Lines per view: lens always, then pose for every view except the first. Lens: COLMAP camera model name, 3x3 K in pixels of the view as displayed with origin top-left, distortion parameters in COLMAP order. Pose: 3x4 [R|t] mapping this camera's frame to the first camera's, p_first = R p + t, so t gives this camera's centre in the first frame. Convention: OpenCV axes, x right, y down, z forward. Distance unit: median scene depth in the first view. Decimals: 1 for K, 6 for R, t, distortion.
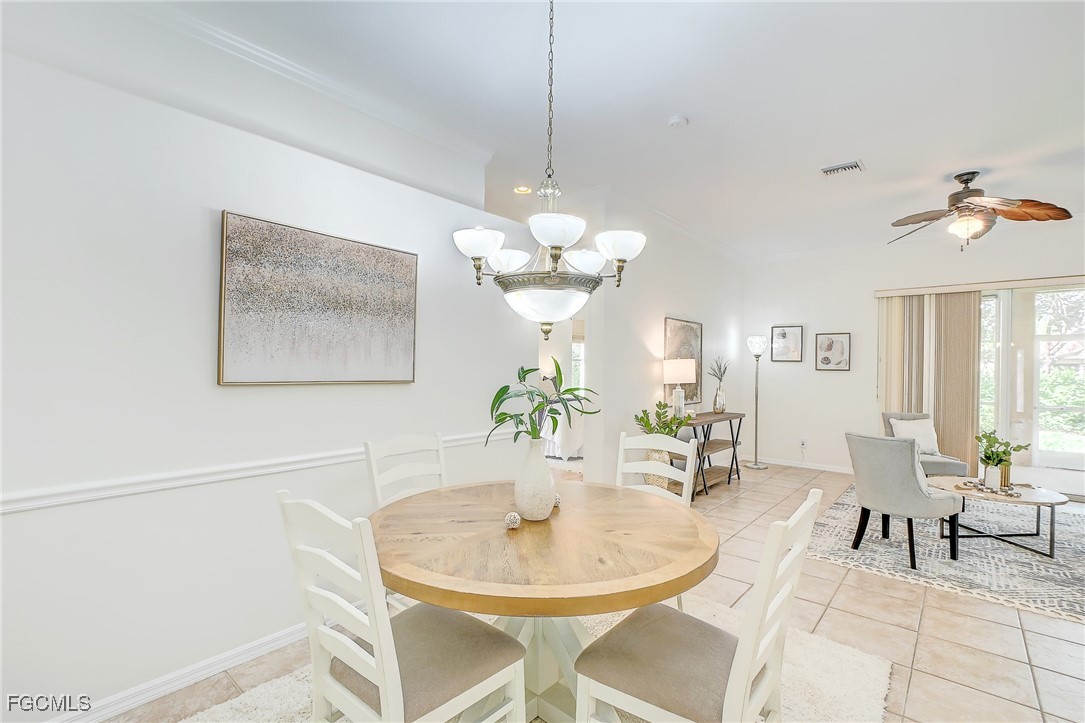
lens RADIAL K [[480.7, 0, 541.9], [0, 480.7, 365.6], [0, 0, 1]] dist [-0.009922, 0.000156]
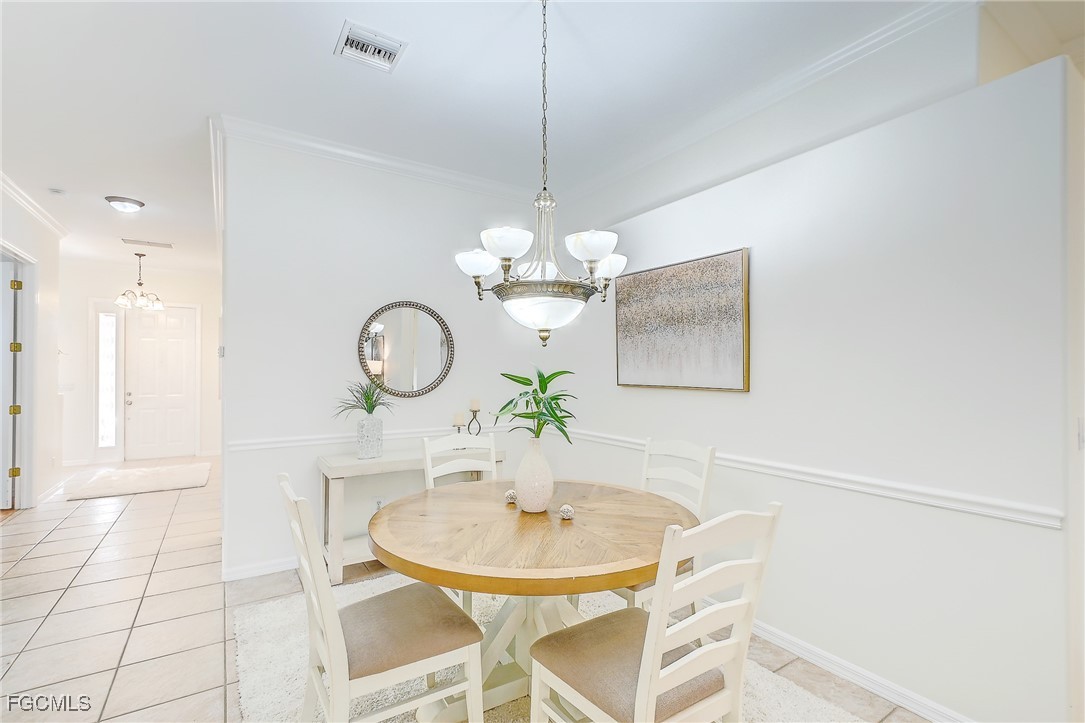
lens RADIAL K [[487.6, 0, 542.5], [0, 487.6, 367.2], [0, 0, 1]] dist [0.009319, 0.000218]
pose [[-0.274166, -0.014235, -0.961577, 0.796152], [0.004590, 0.999860, -0.016110, 0.003155], [0.961671, -0.008831, -0.274063, 0.991936]]
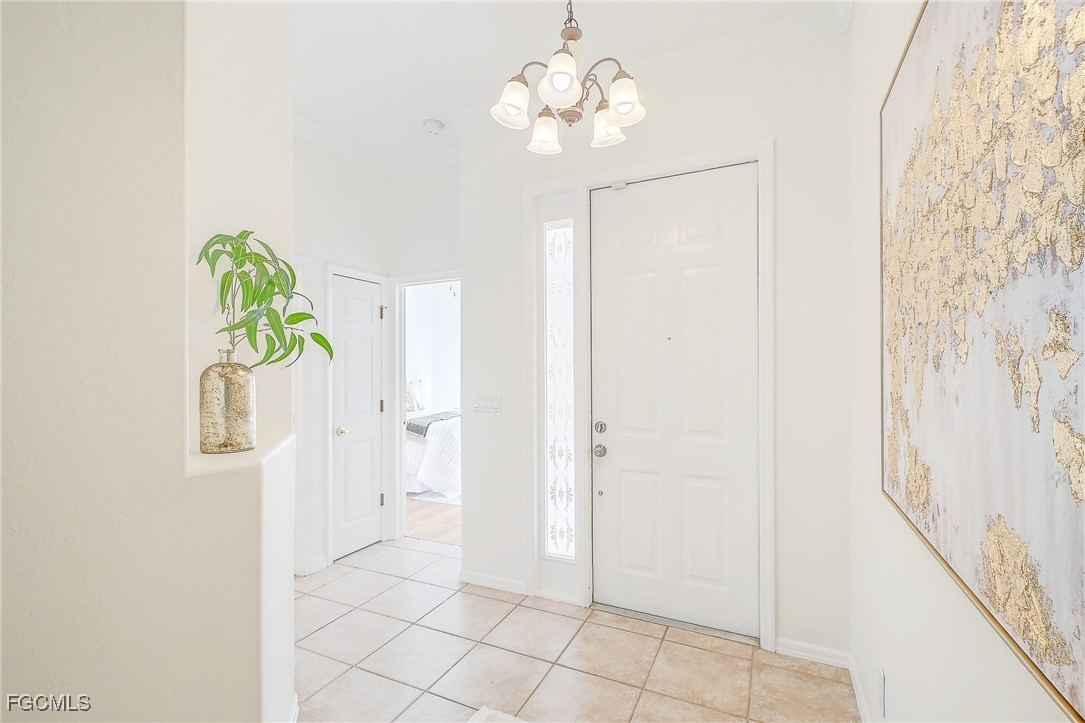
lens RADIAL K [[487.6, 0, 542.5], [0, 487.6, 367.2], [0, 0, 1]] dist [0.009319, 0.000218]
pose [[-0.962724, -0.003078, -0.270469, -1.007317], [-0.000375, 0.999950, -0.010042, -0.018614], [0.270486, -0.009566, -0.962676, -1.270260]]
